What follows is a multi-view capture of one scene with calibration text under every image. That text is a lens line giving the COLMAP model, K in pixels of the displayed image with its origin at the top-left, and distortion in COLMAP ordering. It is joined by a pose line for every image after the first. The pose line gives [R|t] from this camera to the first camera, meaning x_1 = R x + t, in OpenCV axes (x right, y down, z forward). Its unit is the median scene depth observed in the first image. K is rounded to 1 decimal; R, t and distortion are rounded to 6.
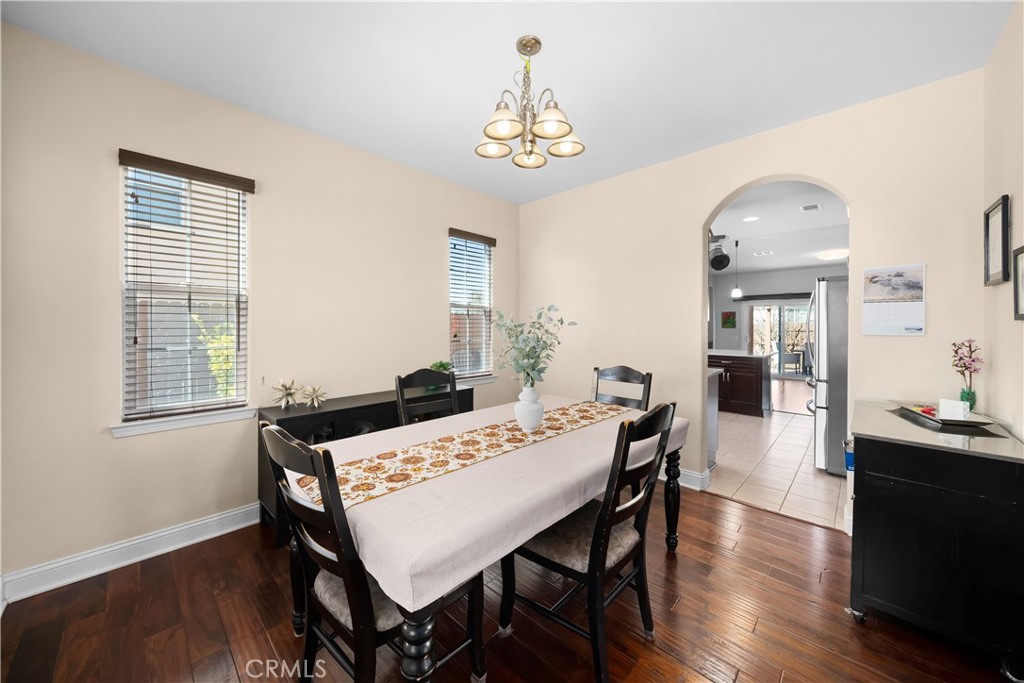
lens RADIAL K [[367.1, 0, 501.0], [0, 367.1, 329.1], [0, 0, 1]] dist [0.013956, -0.000055]
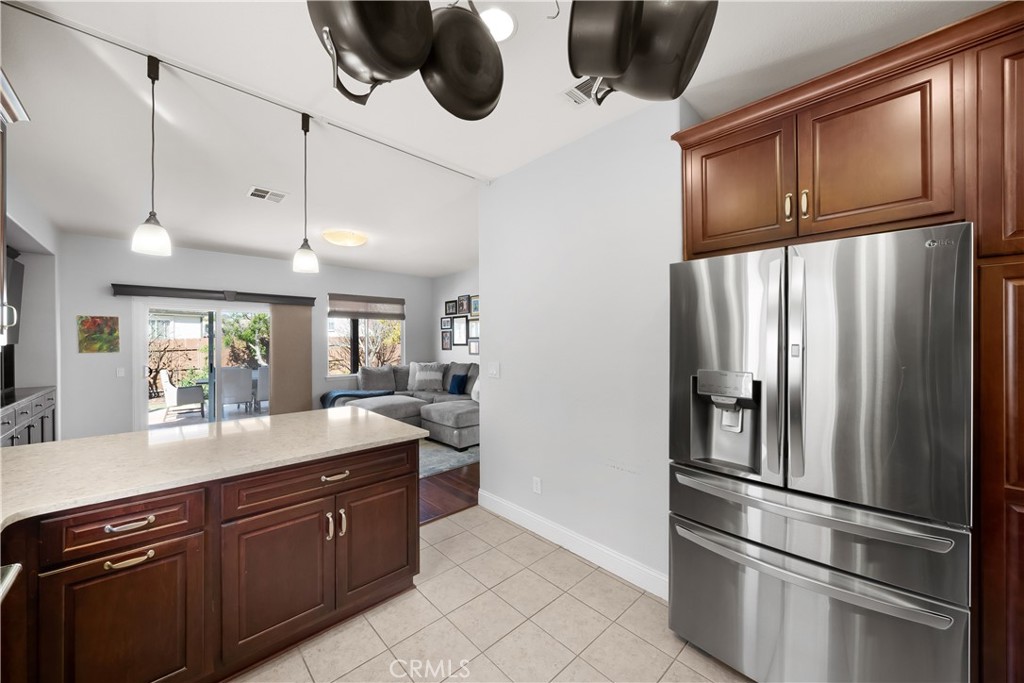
lens RADIAL K [[374.2, 0, 514.0], [0, 374.2, 333.2], [0, 0, 1]] dist [-0.013515, 0.000262]
pose [[0.023257, 0.021995, 0.999488, 0.175991], [0.010522, 0.999697, -0.022244, -0.011057], [-0.999674, 0.011034, 0.023019, 0.482241]]
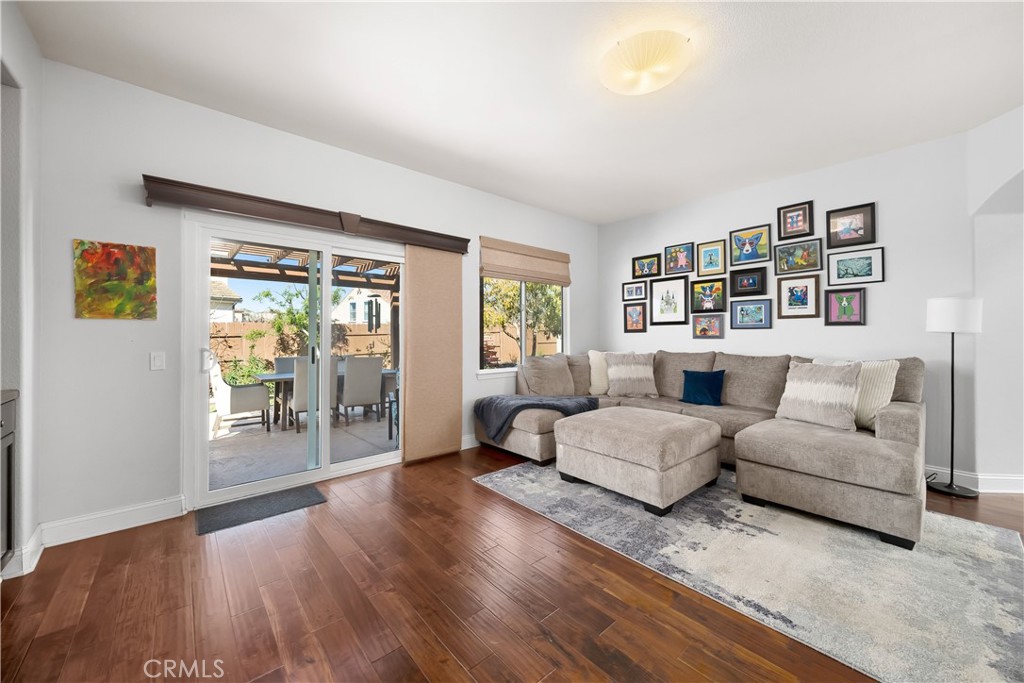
lens RADIAL K [[383.1, 0, 506.2], [0, 383.1, 325.5], [0, 0, 1]] dist [-0.005678, -0.000101]
pose [[0.079669, 0.029157, 0.996395, 0.414783], [0.004885, 0.999549, -0.029640, 0.009238], [-0.996809, 0.007229, 0.079490, 0.759909]]
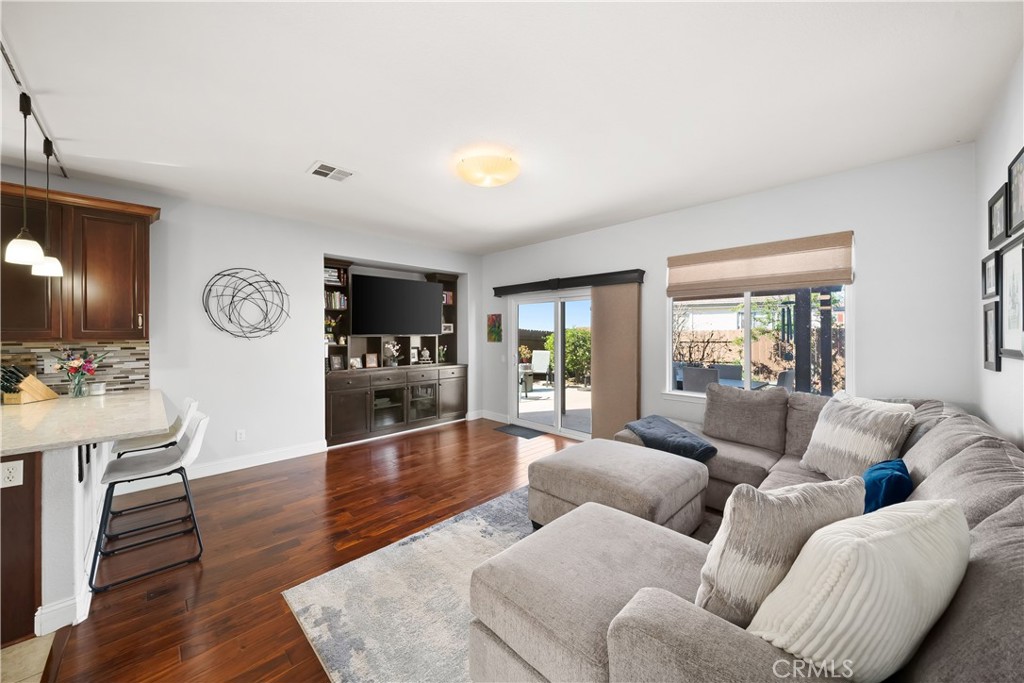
lens RADIAL K [[367.1, 0, 501.0], [0, 367.1, 329.1], [0, 0, 1]] dist [0.013956, -0.000055]
pose [[0.999771, -0.000190, -0.021399, 0.647030], [-0.000100, 0.999908, -0.013560, -0.015674], [0.021400, 0.013559, 0.999679, 0.417598]]
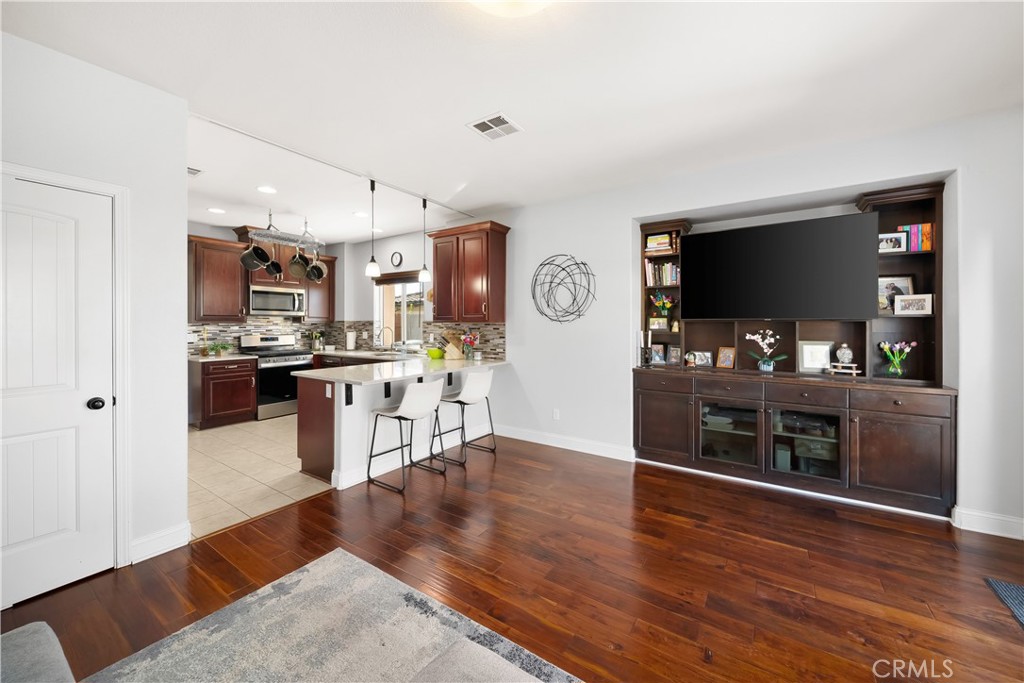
lens RADIAL K [[382.2, 0, 528.3], [0, 382.2, 322.0], [0, 0, 1]] dist [-0.000019, -0.000013]
pose [[0.208380, -0.005977, -0.978030, 0.769279], [-0.006039, 0.999954, -0.007398, -0.008196], [0.978029, 0.007448, 0.208334, 0.678683]]
